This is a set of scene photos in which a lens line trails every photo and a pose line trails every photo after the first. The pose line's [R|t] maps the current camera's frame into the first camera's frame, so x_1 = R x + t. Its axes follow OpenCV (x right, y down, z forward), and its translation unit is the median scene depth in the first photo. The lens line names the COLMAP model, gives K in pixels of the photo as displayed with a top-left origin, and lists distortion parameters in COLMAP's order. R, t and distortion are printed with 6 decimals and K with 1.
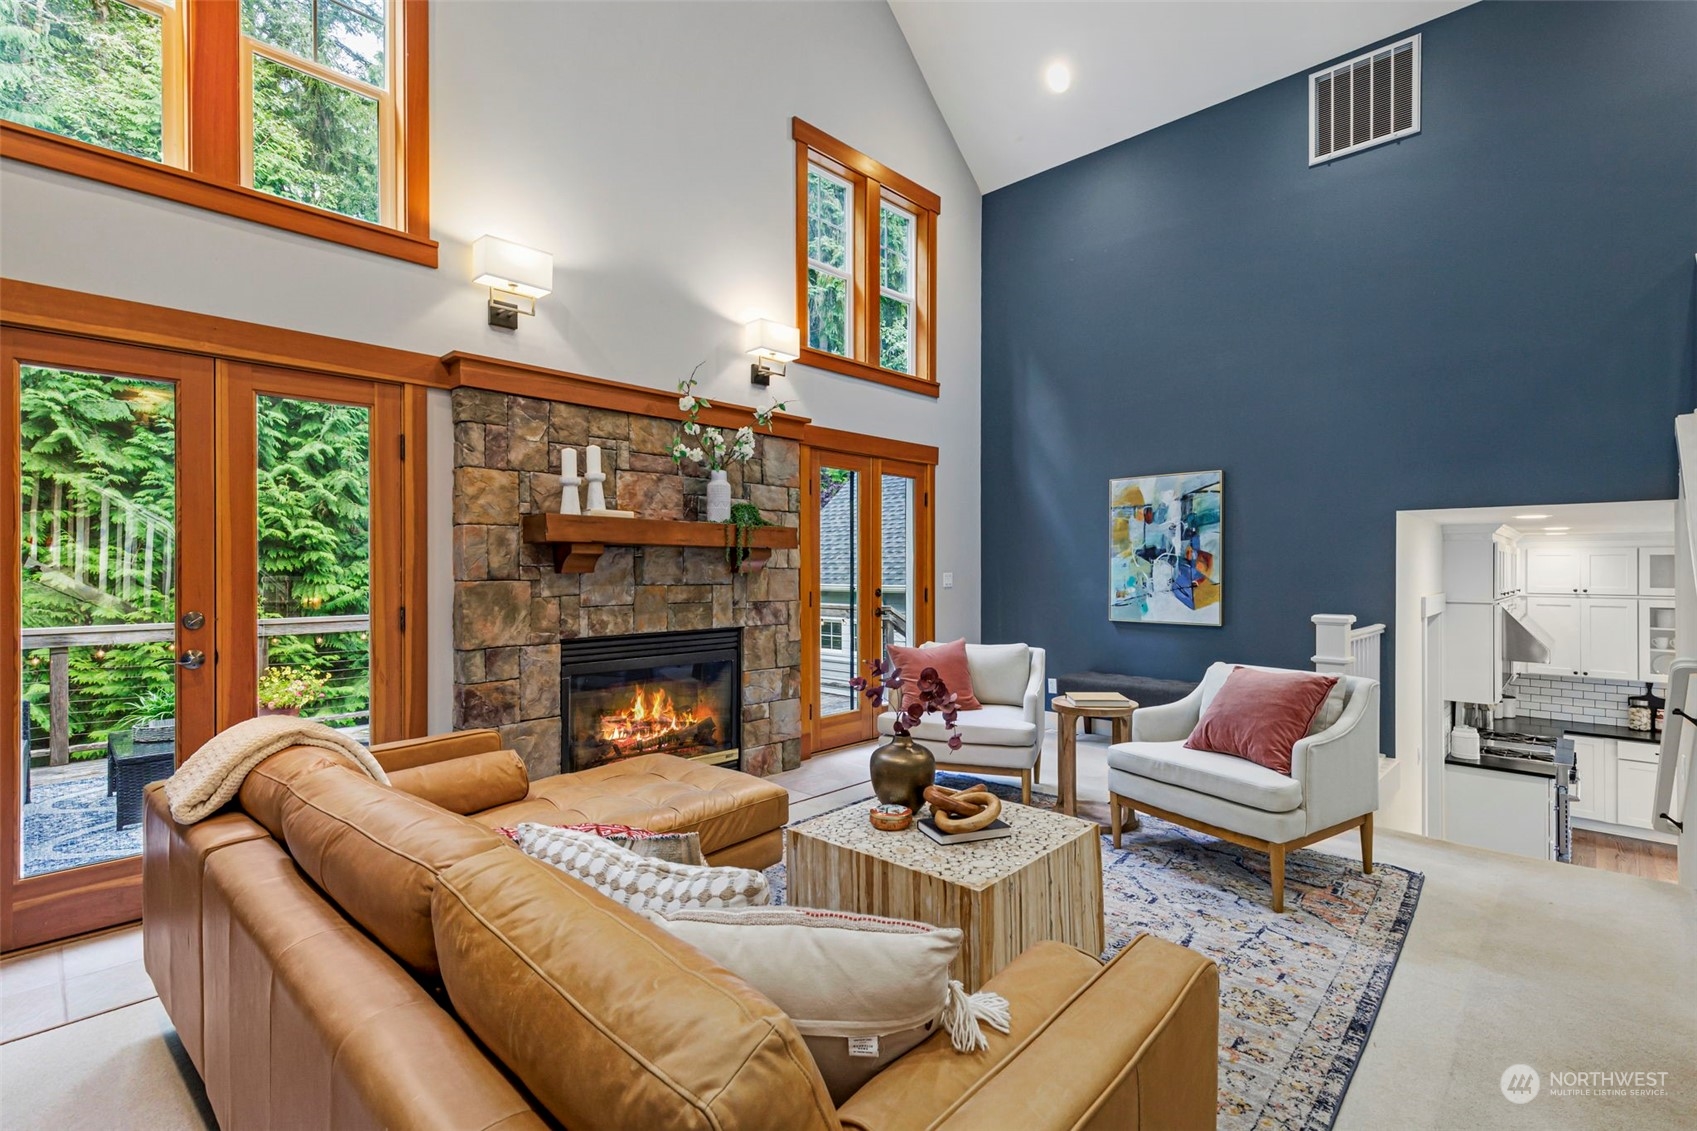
lens RADIAL K [[771.5, 0, 848.5], [0, 771.5, 565.5], [0, 0, 1]] dist [0.002173, 0.000080]
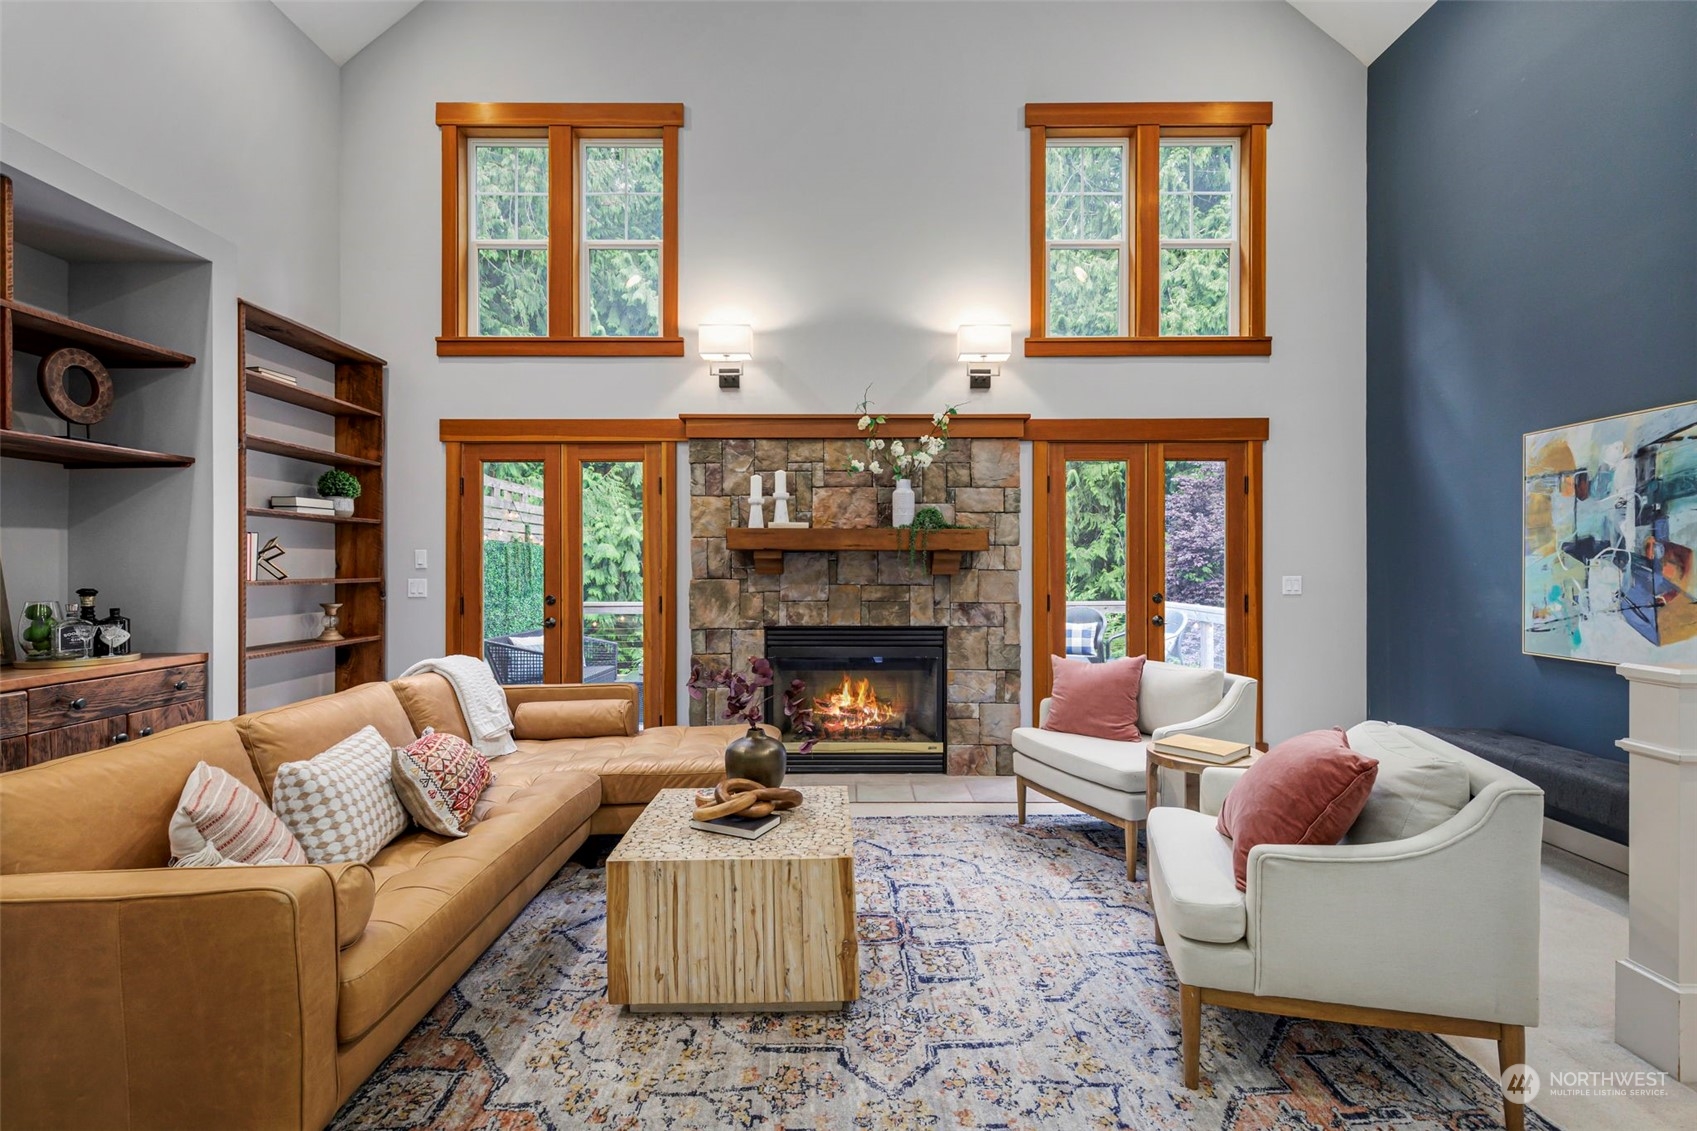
lens RADIAL K [[753.3, 0, 848.5], [0, 753.3, 565.5], [0, 0, 1]] dist [-0.003603, -0.000043]
pose [[0.693047, 0.001321, -0.720891, 0.541648], [0.001583, 0.999993, 0.003354, -0.006678], [0.720891, -0.003466, 0.693040, 0.217134]]
